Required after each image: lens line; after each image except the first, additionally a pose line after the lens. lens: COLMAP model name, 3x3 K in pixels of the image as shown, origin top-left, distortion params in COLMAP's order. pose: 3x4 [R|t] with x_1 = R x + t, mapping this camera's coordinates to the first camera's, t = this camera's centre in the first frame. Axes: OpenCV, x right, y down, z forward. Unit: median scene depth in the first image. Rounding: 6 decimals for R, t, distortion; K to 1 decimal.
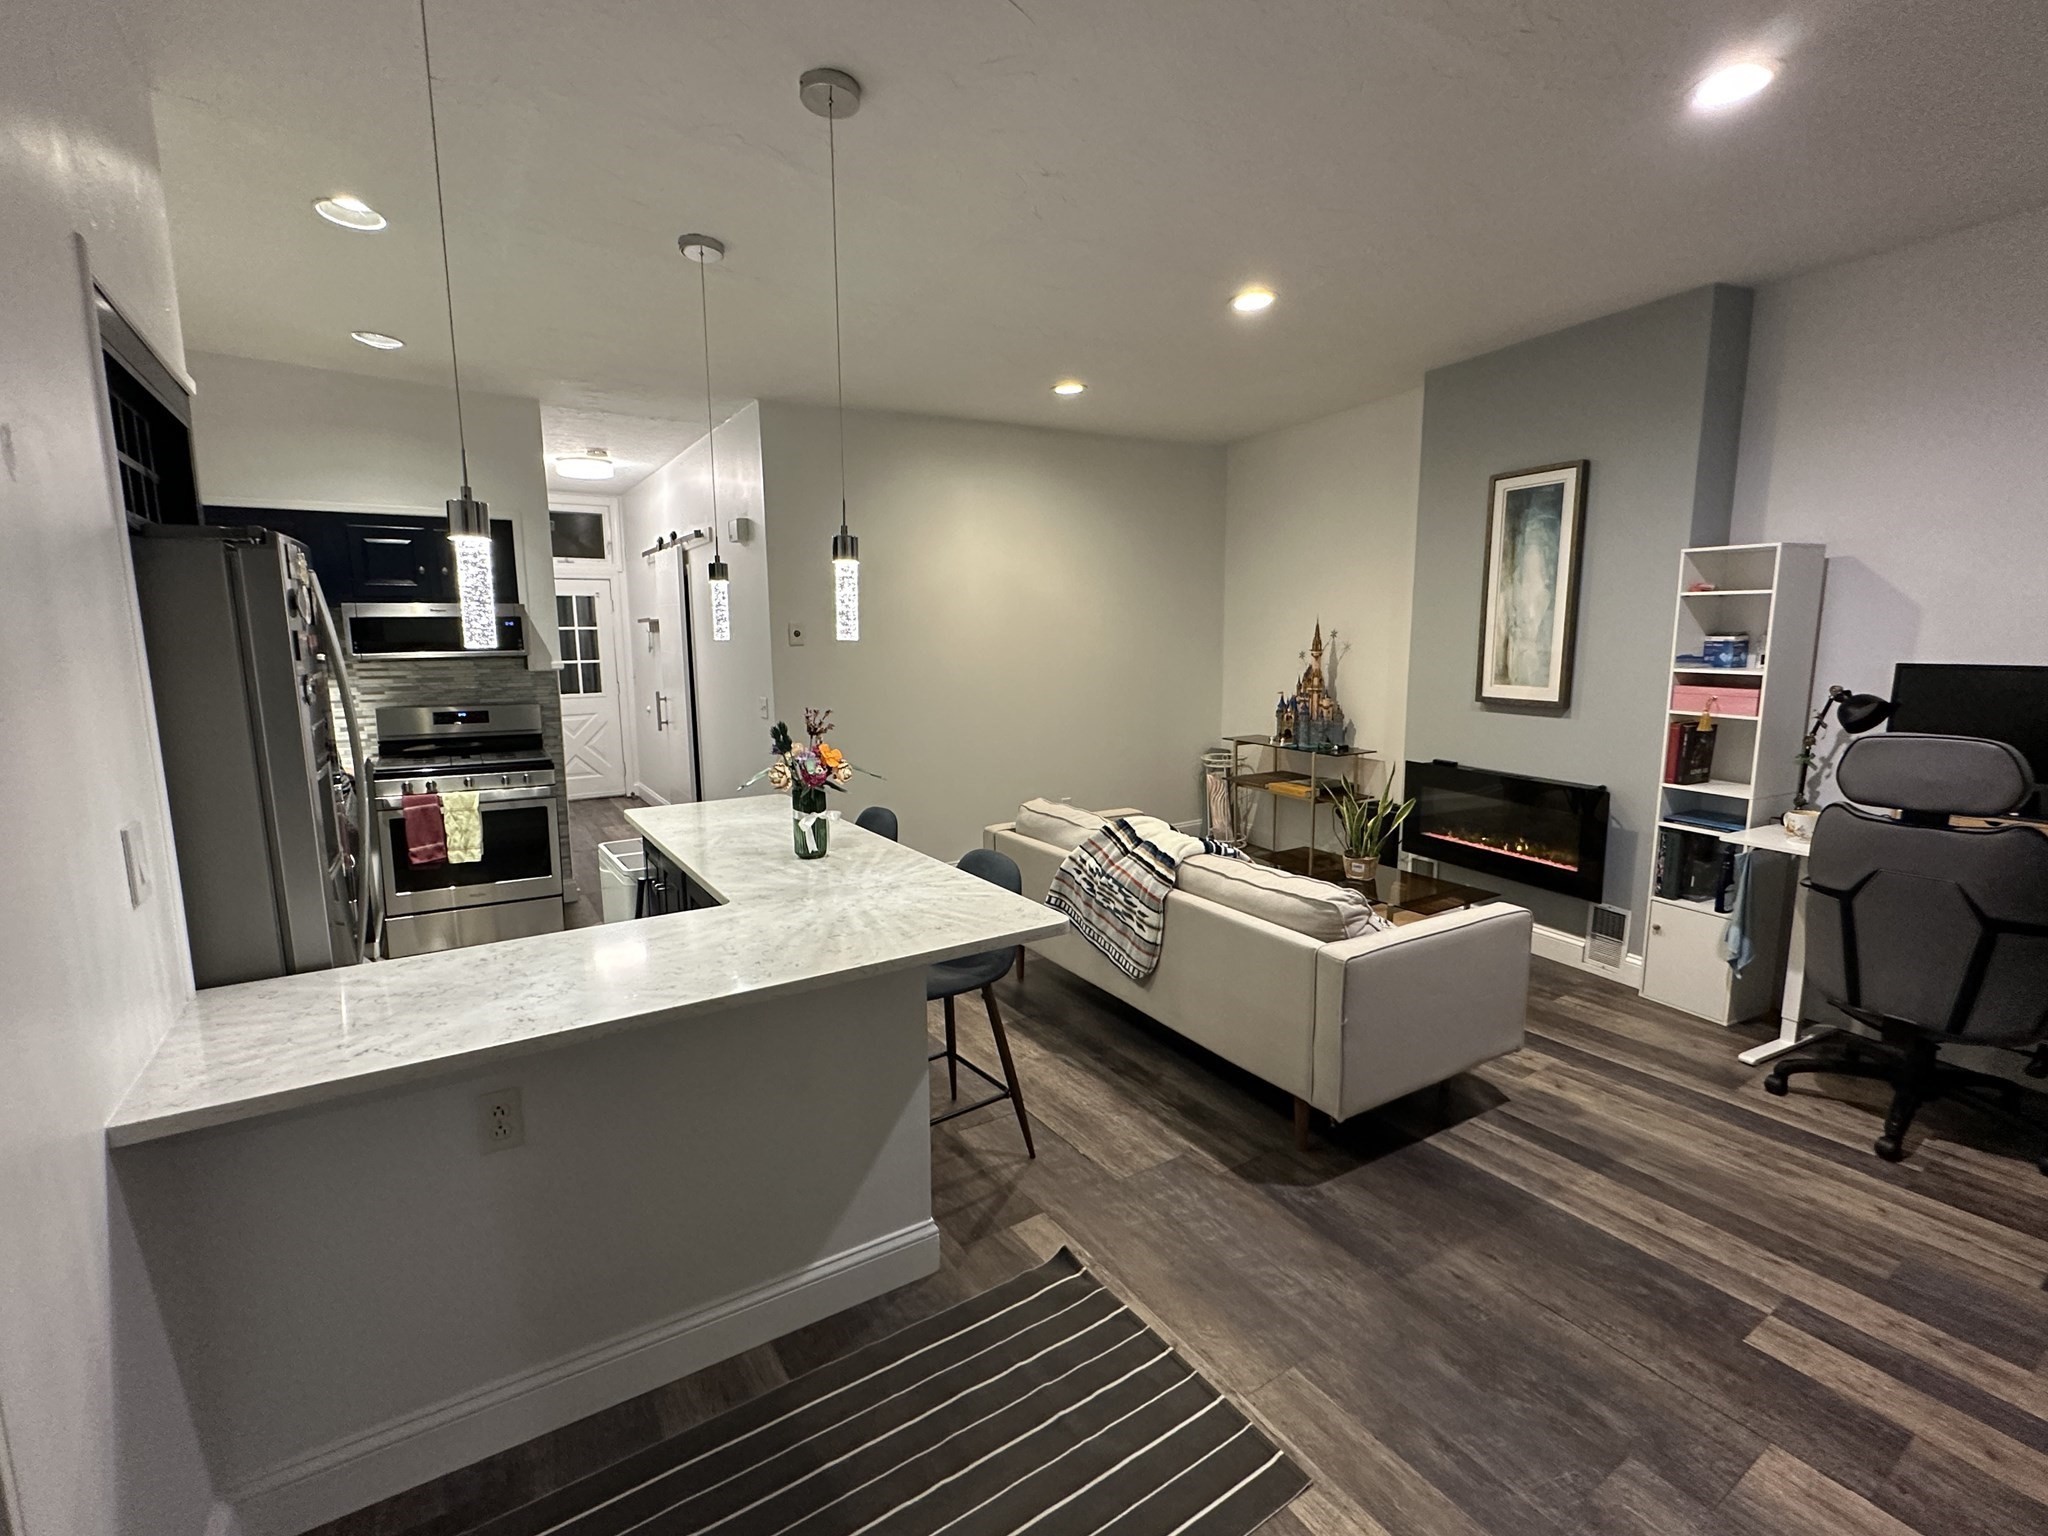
lens RADIAL K [[906.1, 0, 1026.7], [0, 906.1, 766.5], [0, 0, 1]] dist [-0.000315, -0.000010]
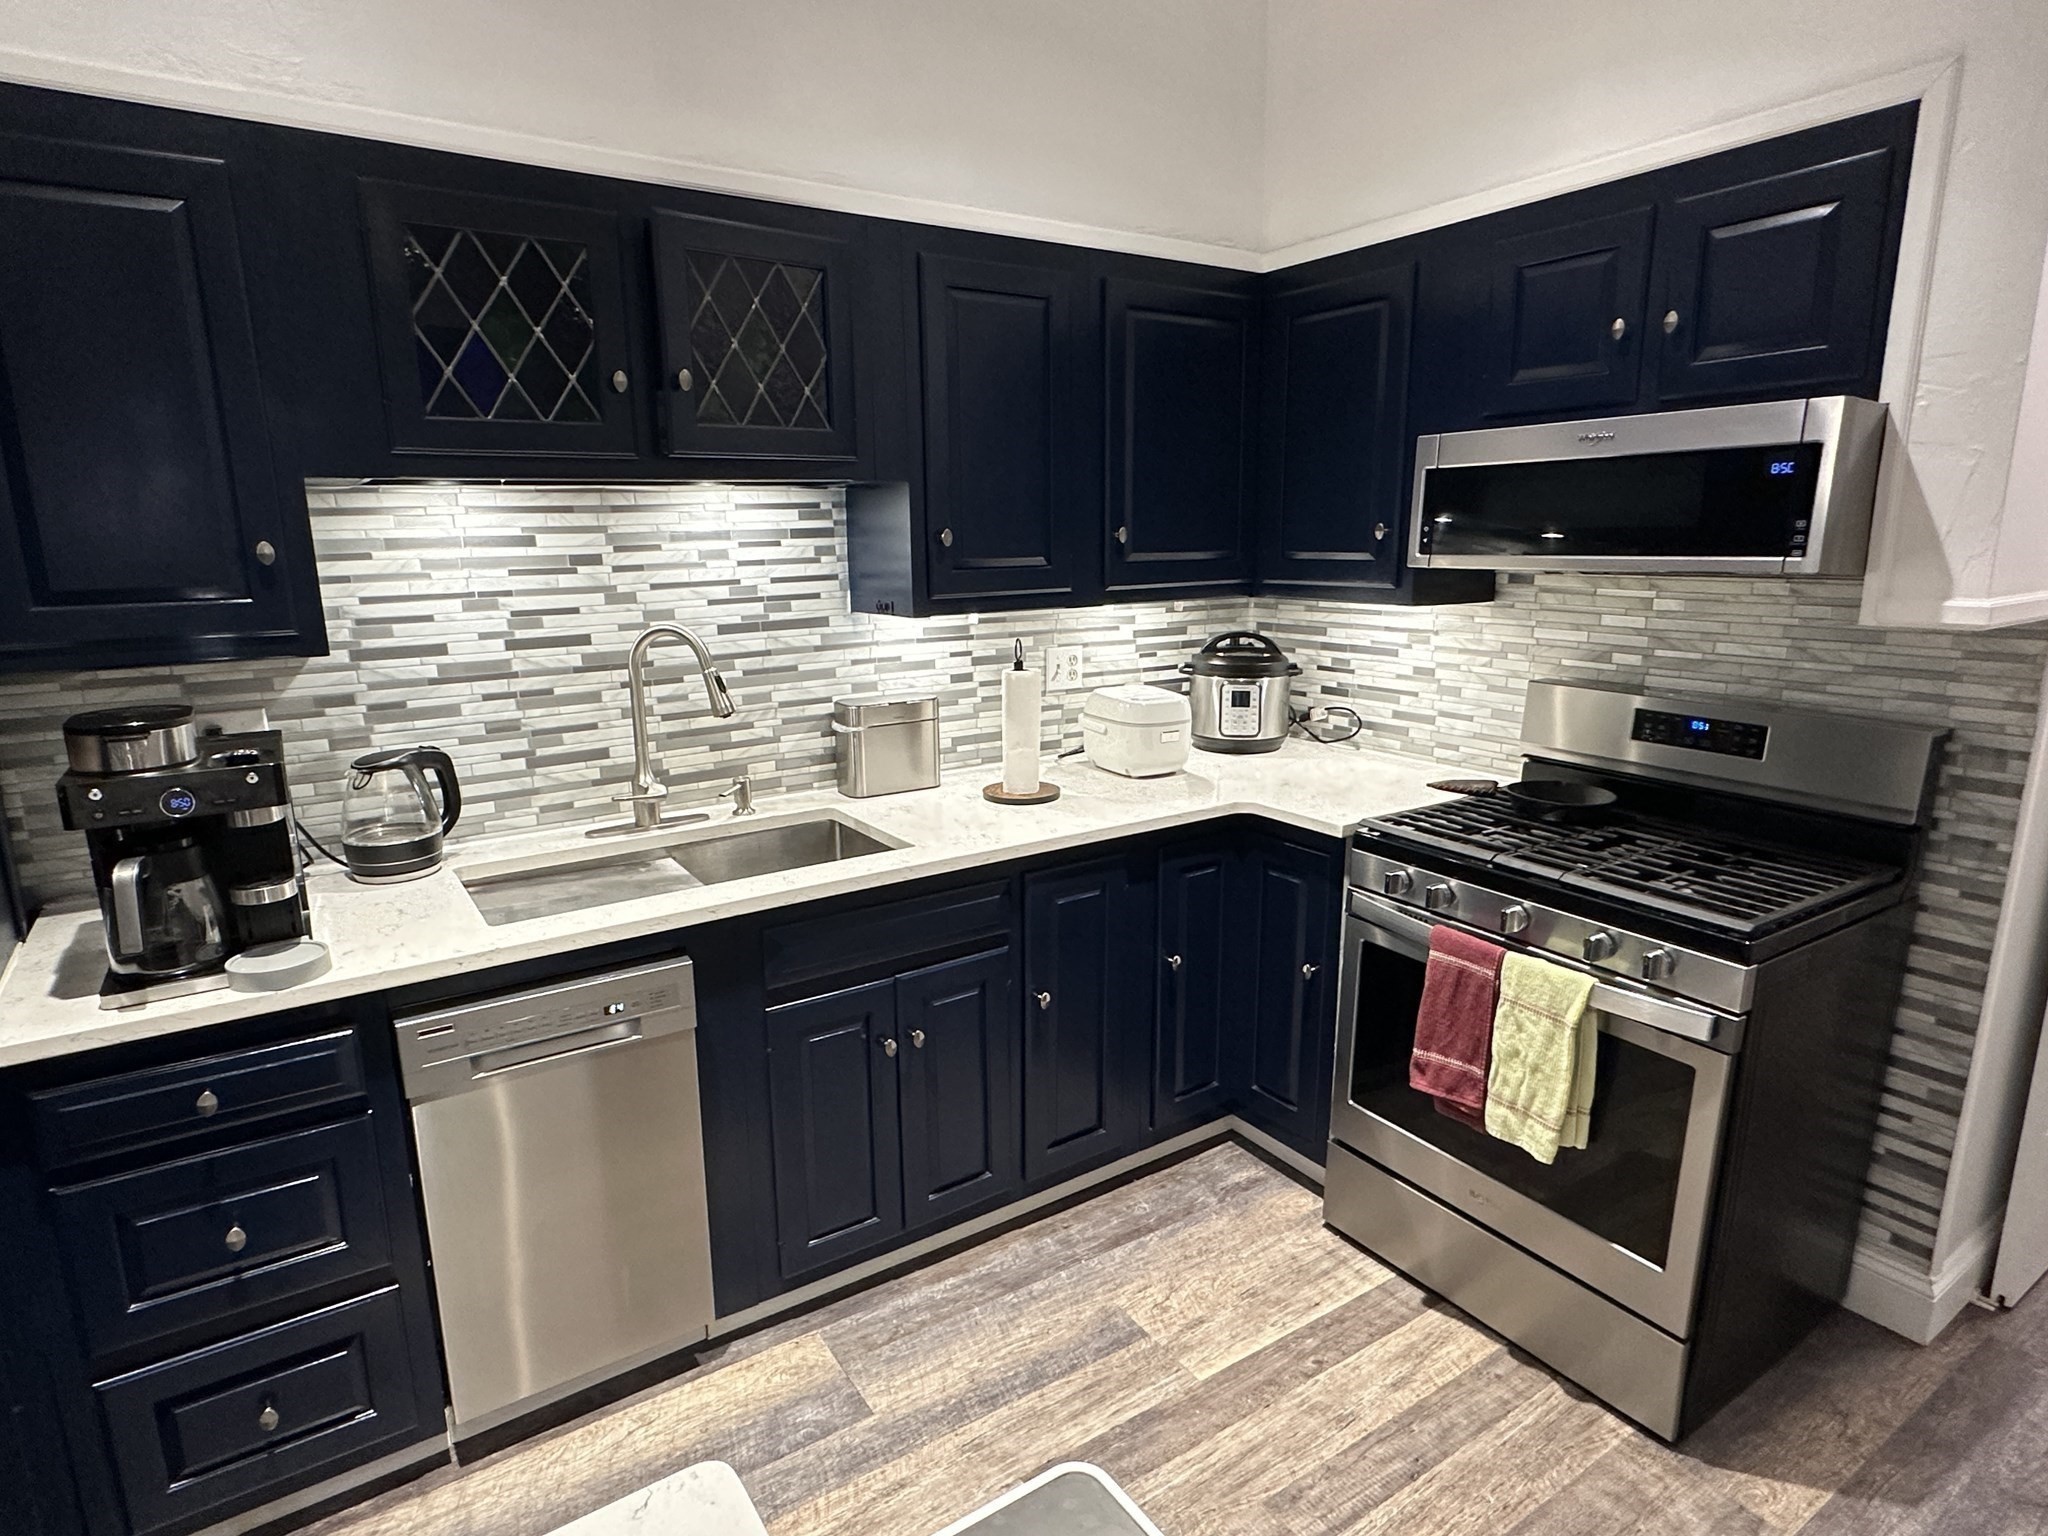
lens RADIAL K [[1133.8, 0, 1024.5], [0, 1133.8, 774.3], [0, 0, 1]] dist [0.000418, 0.000479]
pose [[-0.009319, 0.221094, -0.975208, -0.248765], [-0.138776, 0.965527, 0.220225, -0.122686], [0.990280, 0.137387, 0.021685, 0.894772]]
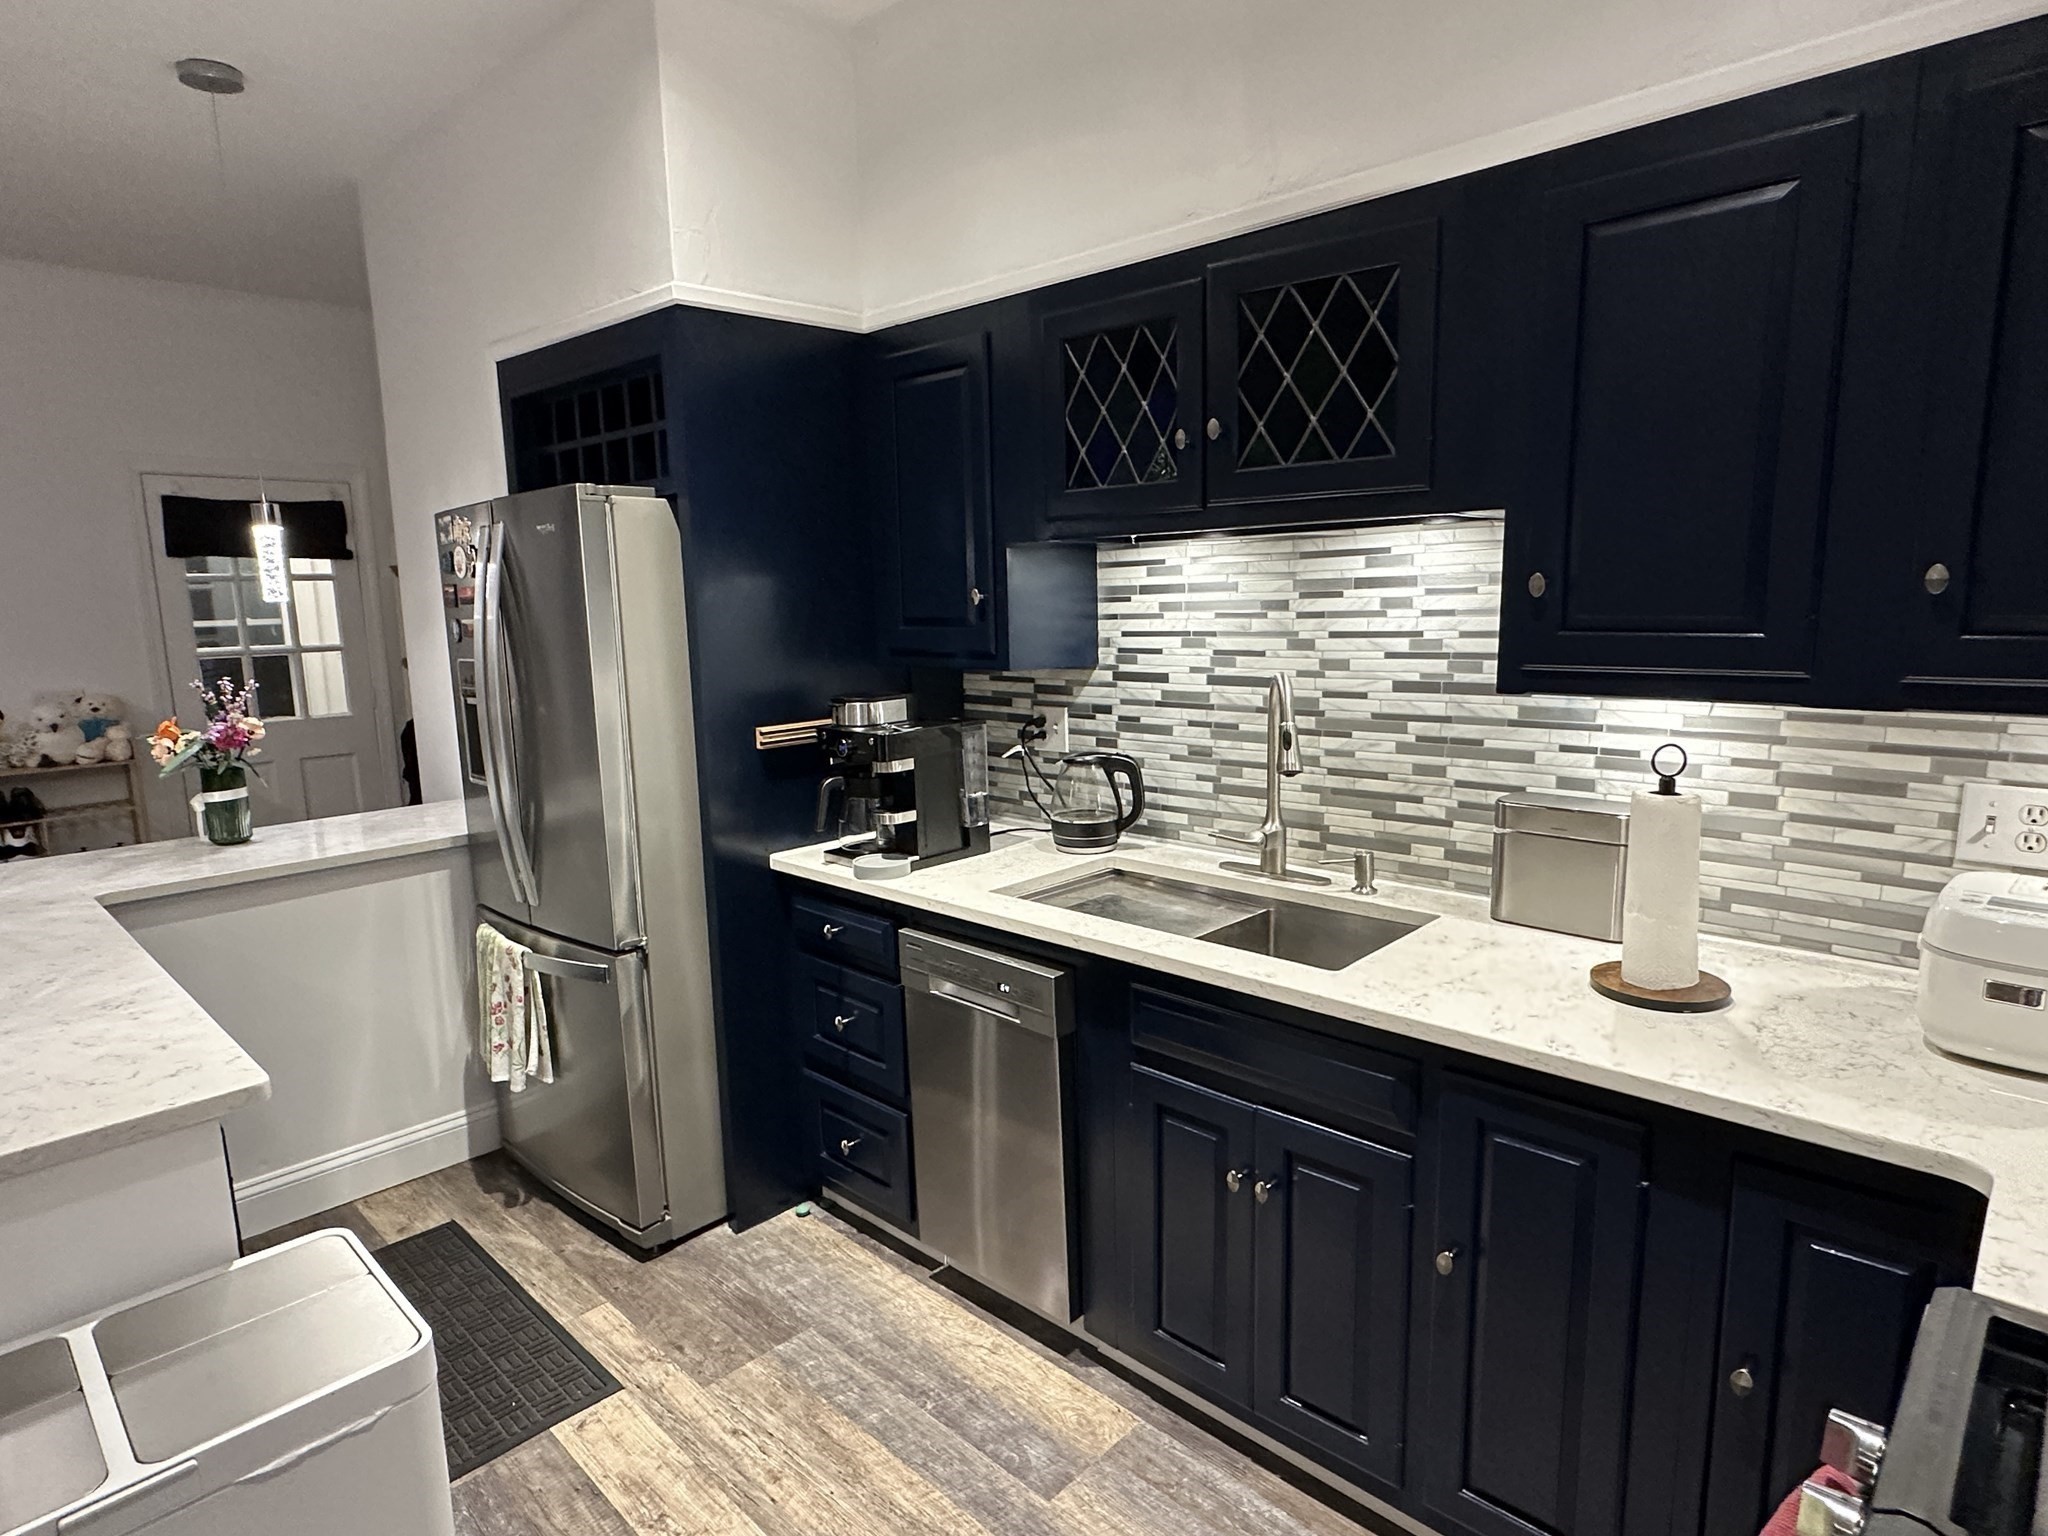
lens RADIAL K [[1133.8, 0, 1020.1], [0, 1133.8, 776.0], [0, 0, 1]] dist [0.000418, 0.000479]
pose [[-0.977500, 0.058447, -0.202675, -0.449866], [-0.006634, 0.951852, 0.306487, -0.149219], [0.210830, 0.300936, -0.930047, 1.094977]]
